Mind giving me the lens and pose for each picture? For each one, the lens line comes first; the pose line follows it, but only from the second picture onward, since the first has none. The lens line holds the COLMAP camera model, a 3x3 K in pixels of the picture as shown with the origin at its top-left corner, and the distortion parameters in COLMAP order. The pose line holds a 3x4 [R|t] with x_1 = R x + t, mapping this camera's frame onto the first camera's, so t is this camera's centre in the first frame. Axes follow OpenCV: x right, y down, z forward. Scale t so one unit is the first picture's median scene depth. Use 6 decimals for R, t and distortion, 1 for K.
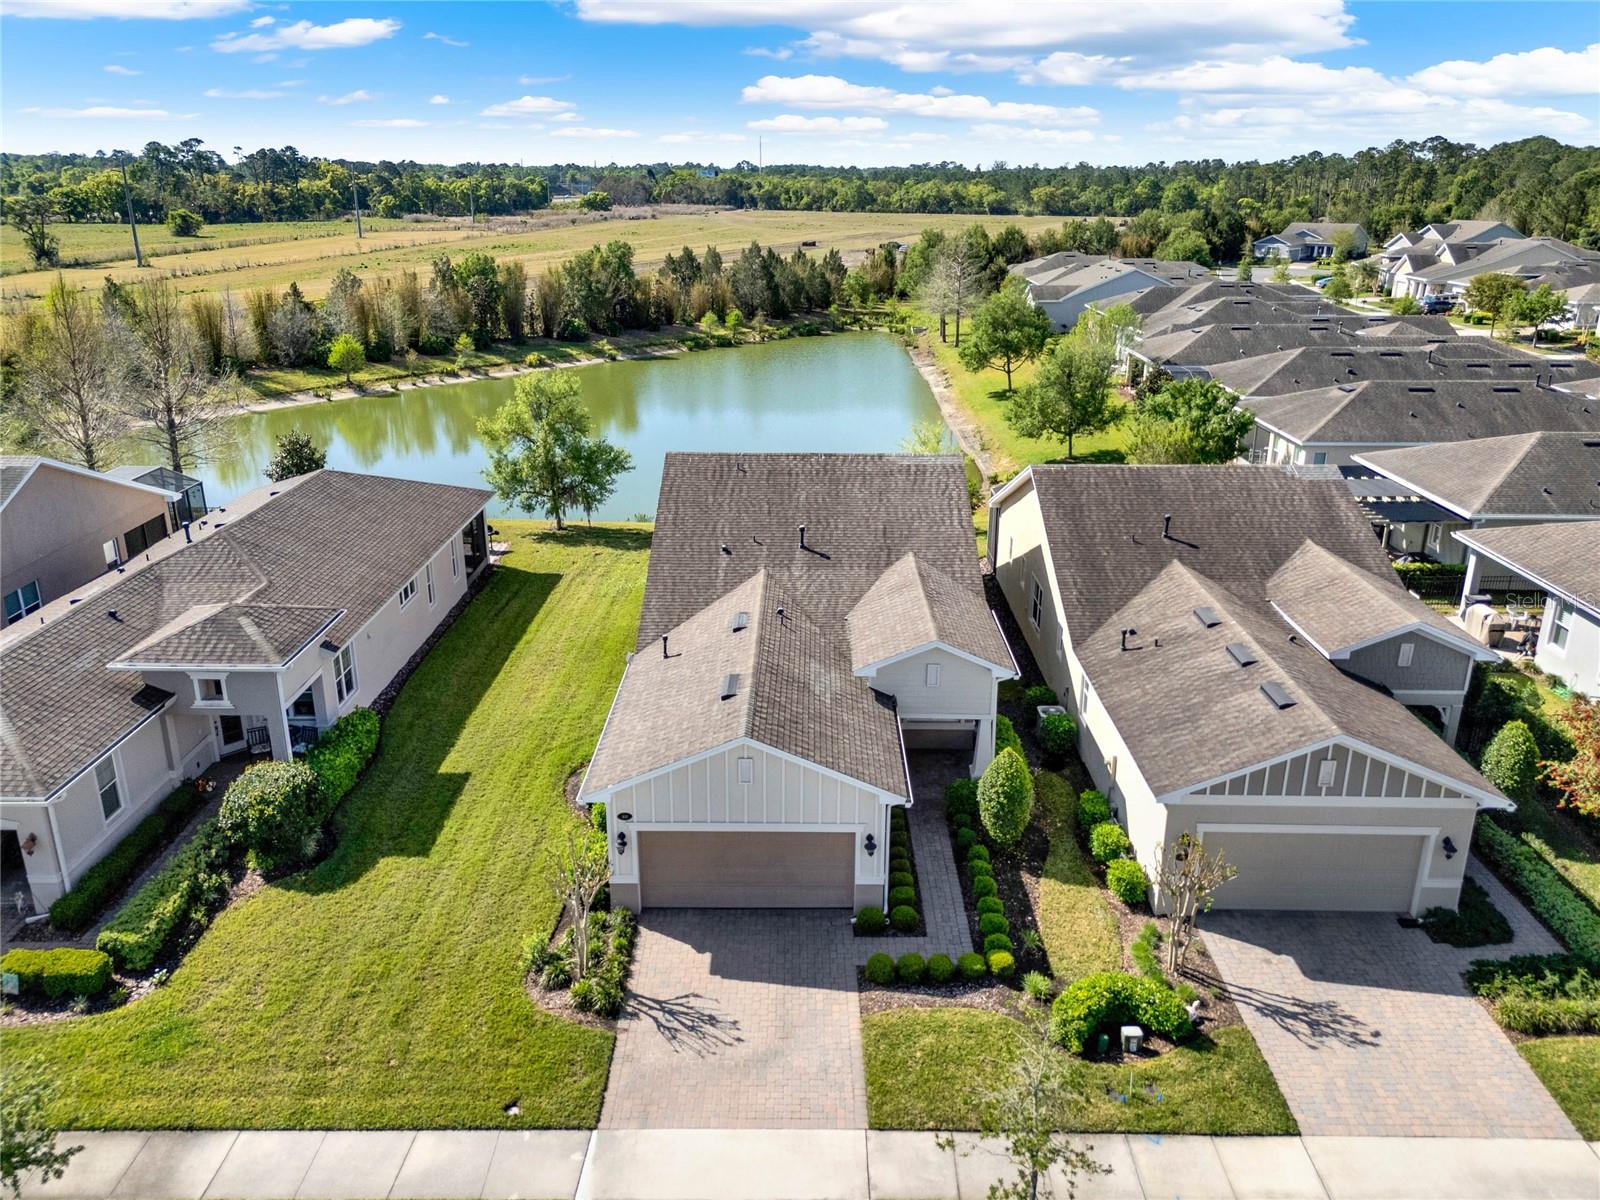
lens RADIAL K [[1189.1, 0, 800.0], [0, 1189.1, 600.0], [0, 0, 1]] dist [0.052921, -0.000977]
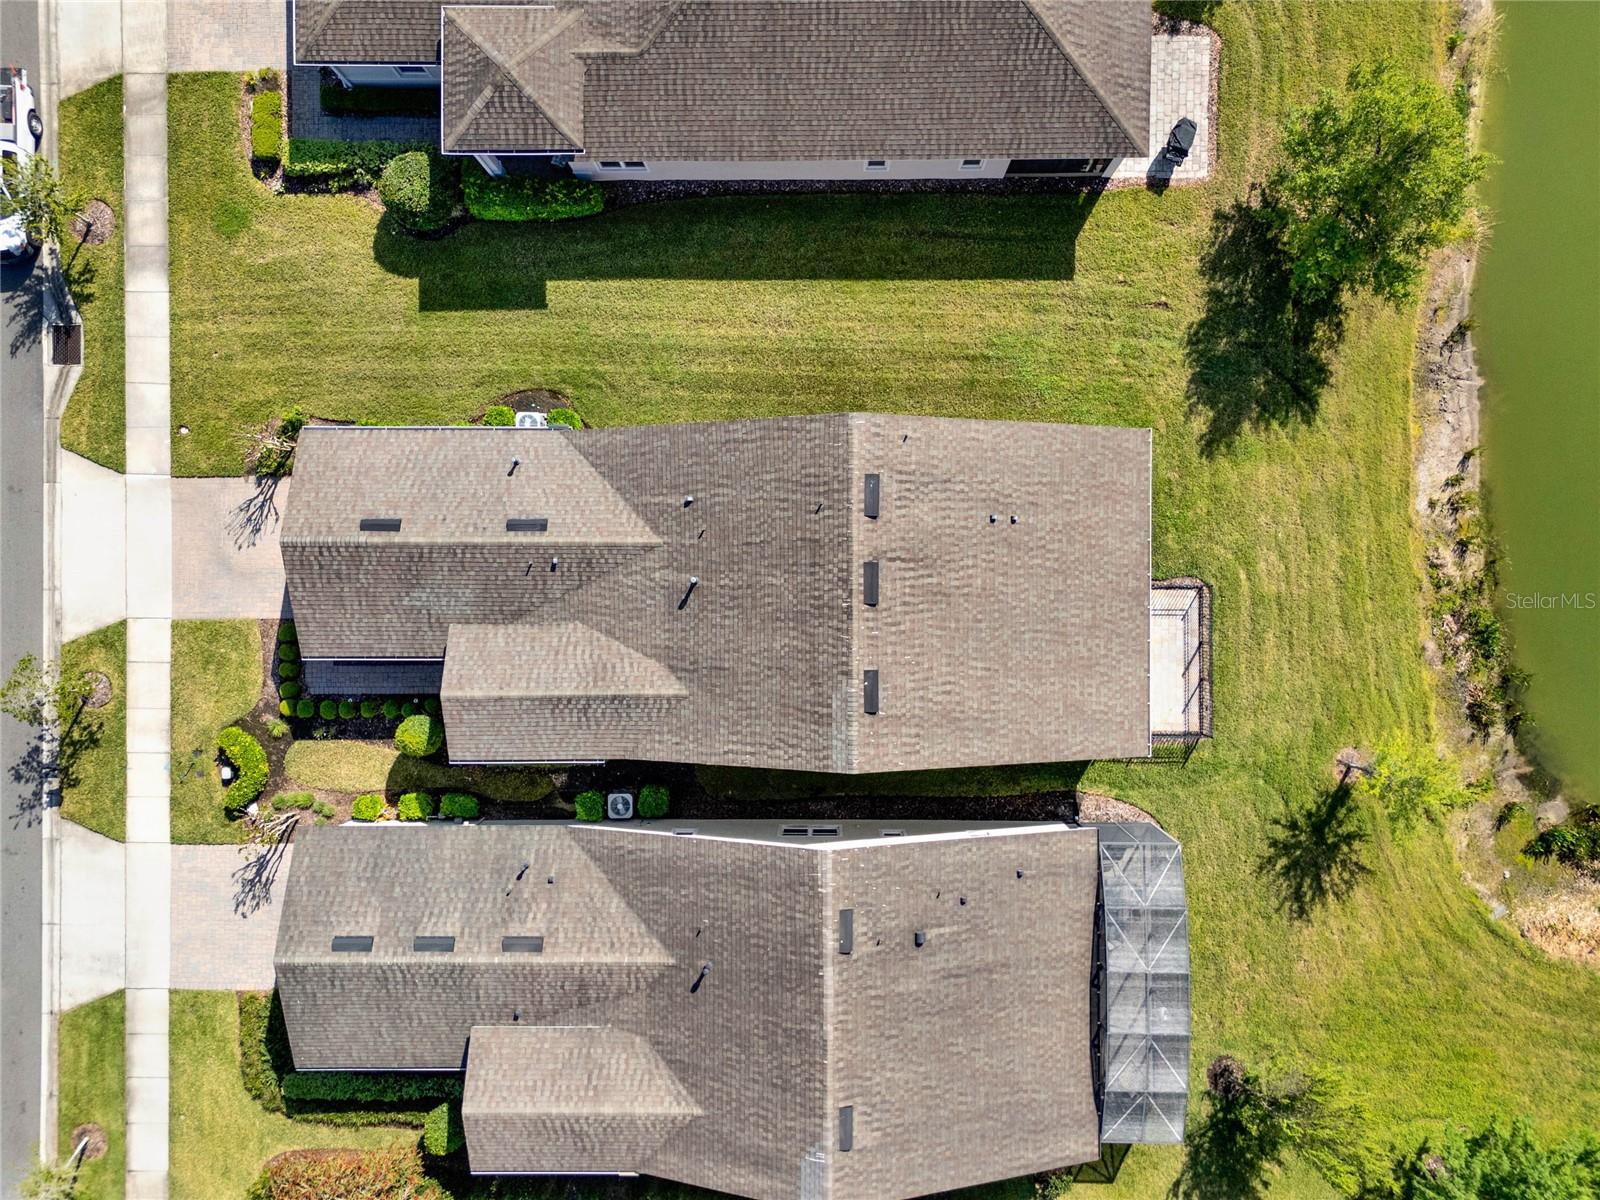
lens RADIAL K [[1189.1, 0, 800.0], [0, 1189.1, 600.0], [0, 0, 1]] dist [0.052921, -0.000977]
pose [[0.010257, 0.999935, -0.004948, 0.038534], [-0.314146, 0.007920, 0.949342, -1.426772], [0.949319, -0.008183, 0.314206, 1.132954]]
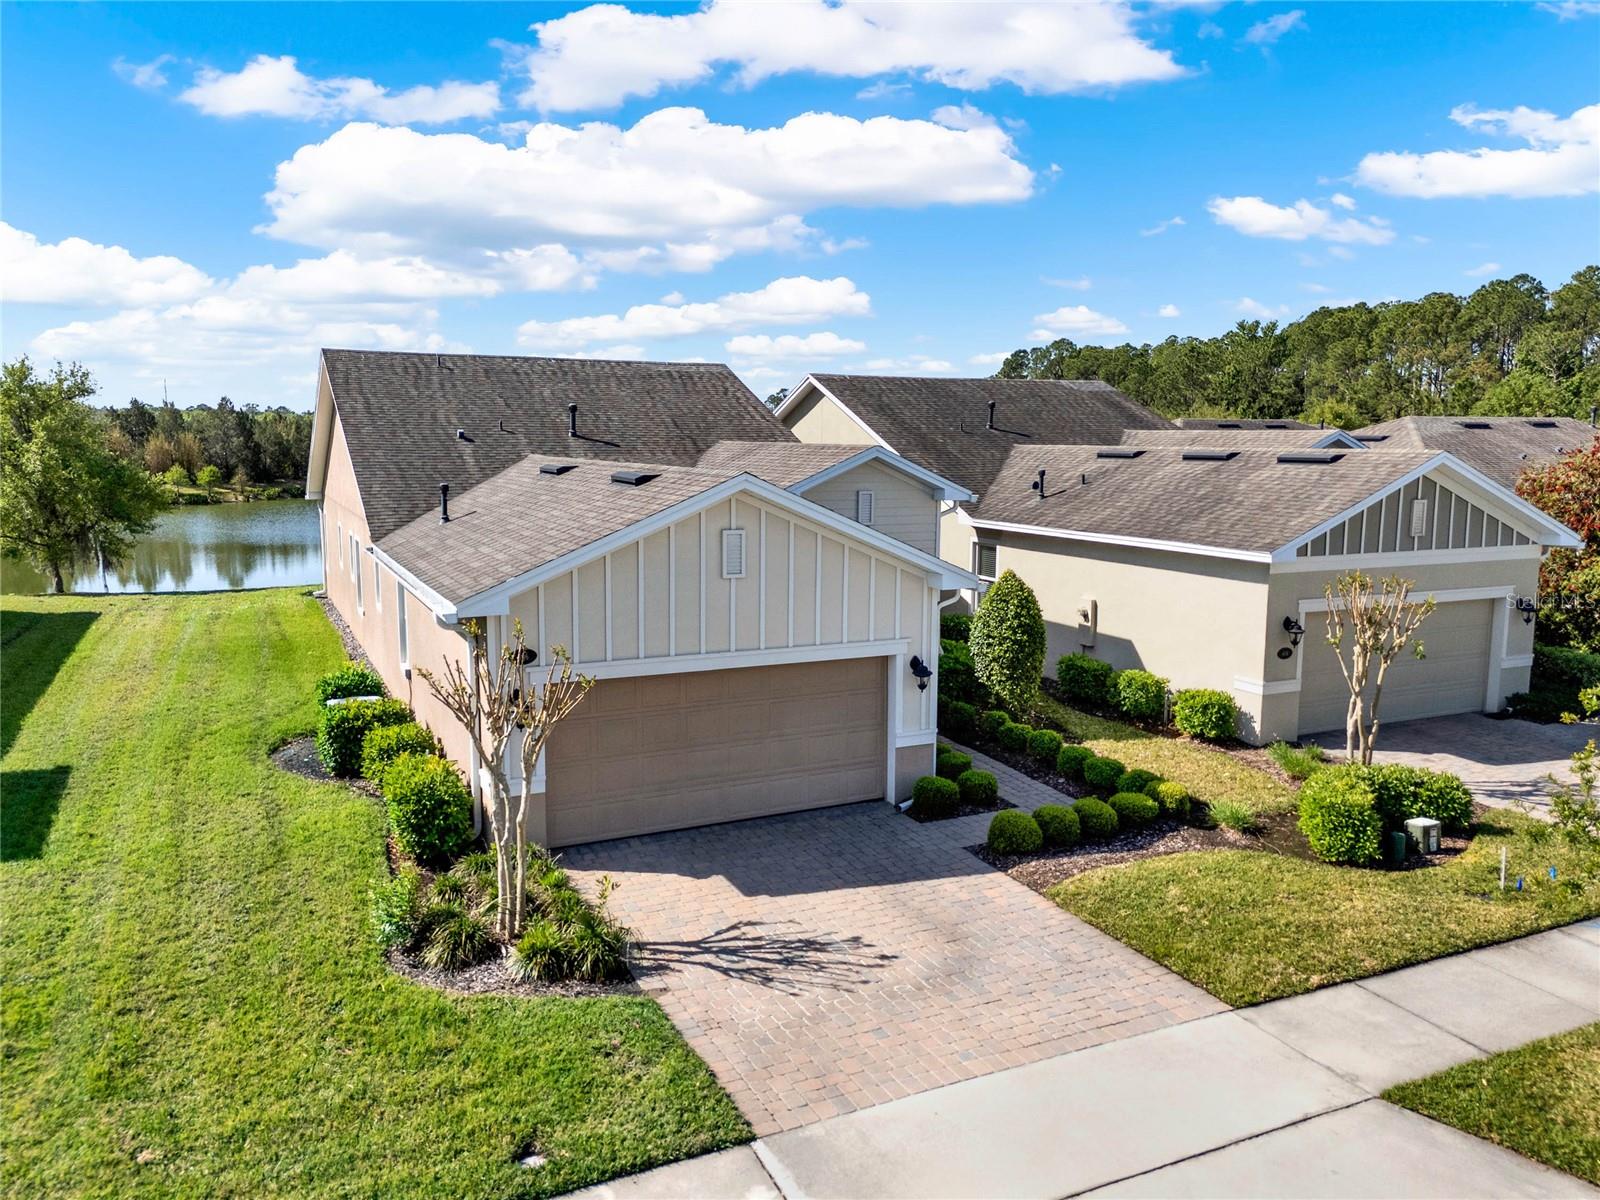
lens RADIAL K [[1189.1, 0, 800.0], [0, 1189.1, 600.0], [0, 0, 1]] dist [0.052921, -0.000977]
pose [[0.900144, -0.057826, 0.431738, -0.277055], [0.142058, 0.975931, -0.165466, 0.274839], [-0.411778, 0.210275, 0.886692, 0.485050]]
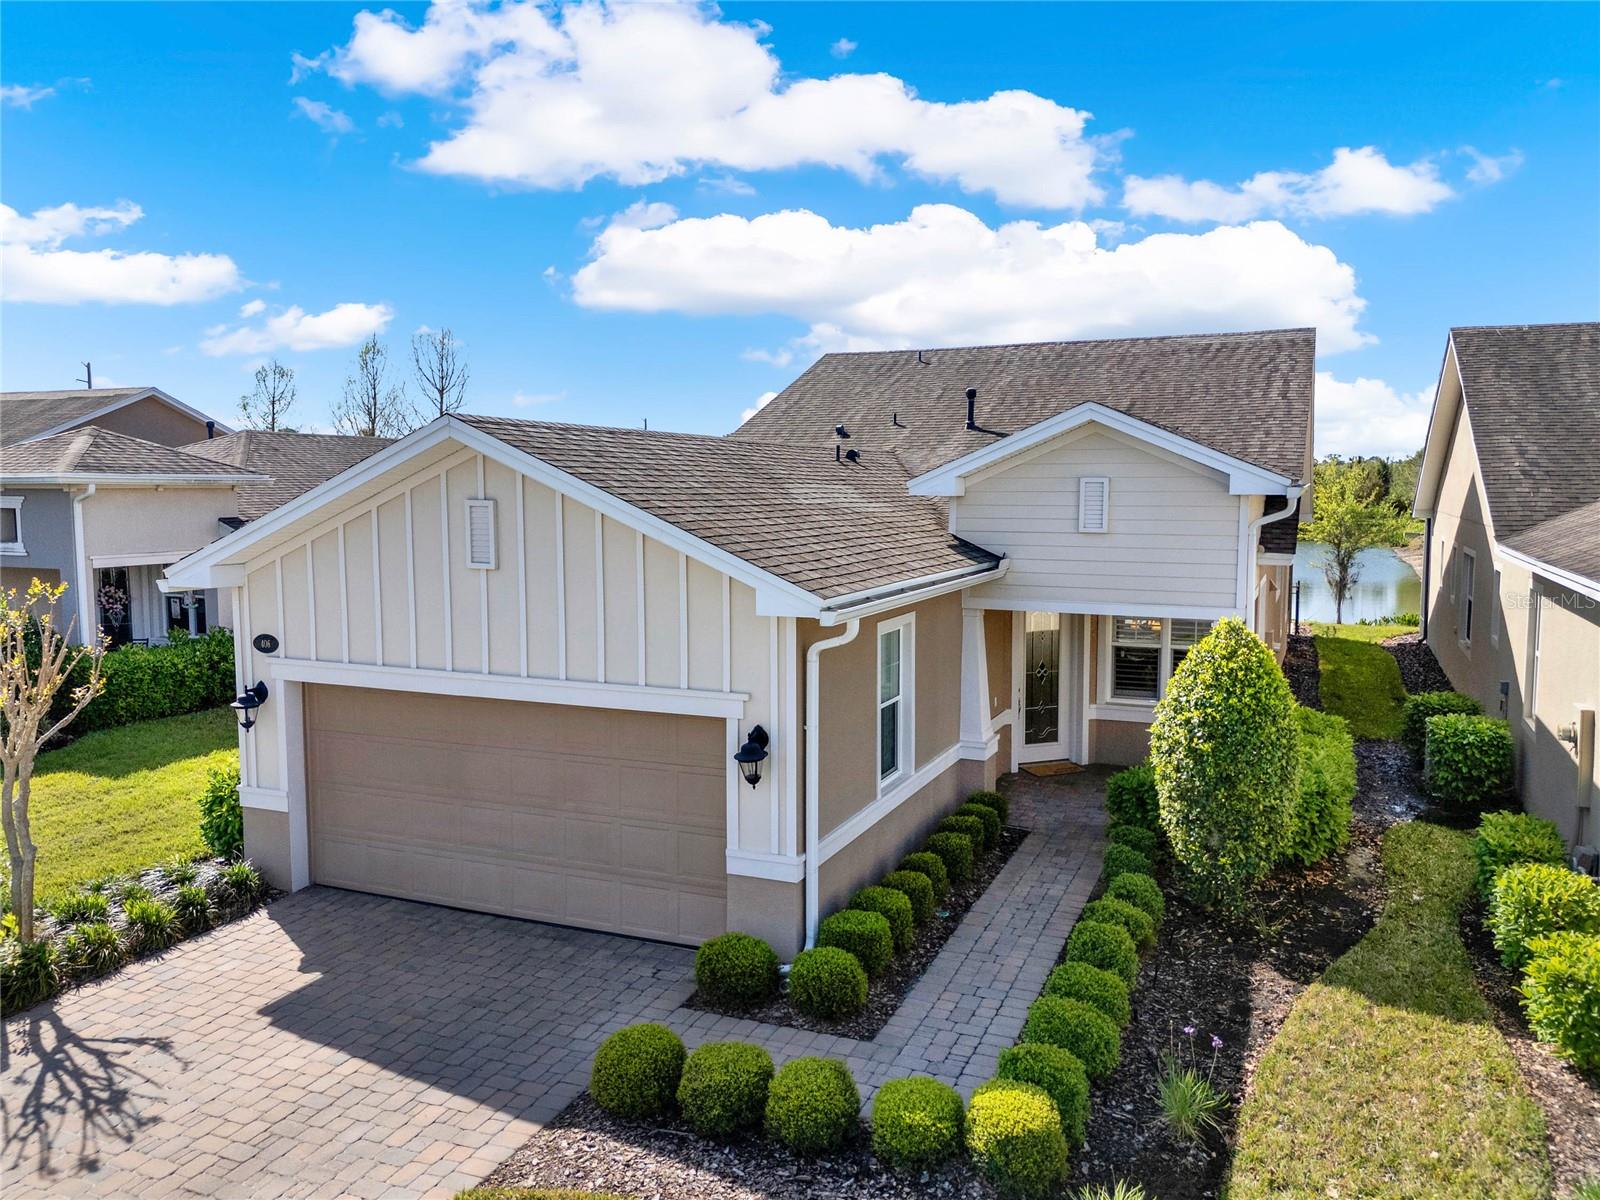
lens RADIAL K [[1205.8, 0, 800.0], [0, 1205.8, 600.0], [0, 0, 1]] dist [0.031472, -0.007171]
pose [[0.919300, 0.033636, -0.392117, 0.226181], [-0.127062, 0.968352, -0.214826, 0.248371], [0.372481, 0.247313, 0.894480, 0.689104]]
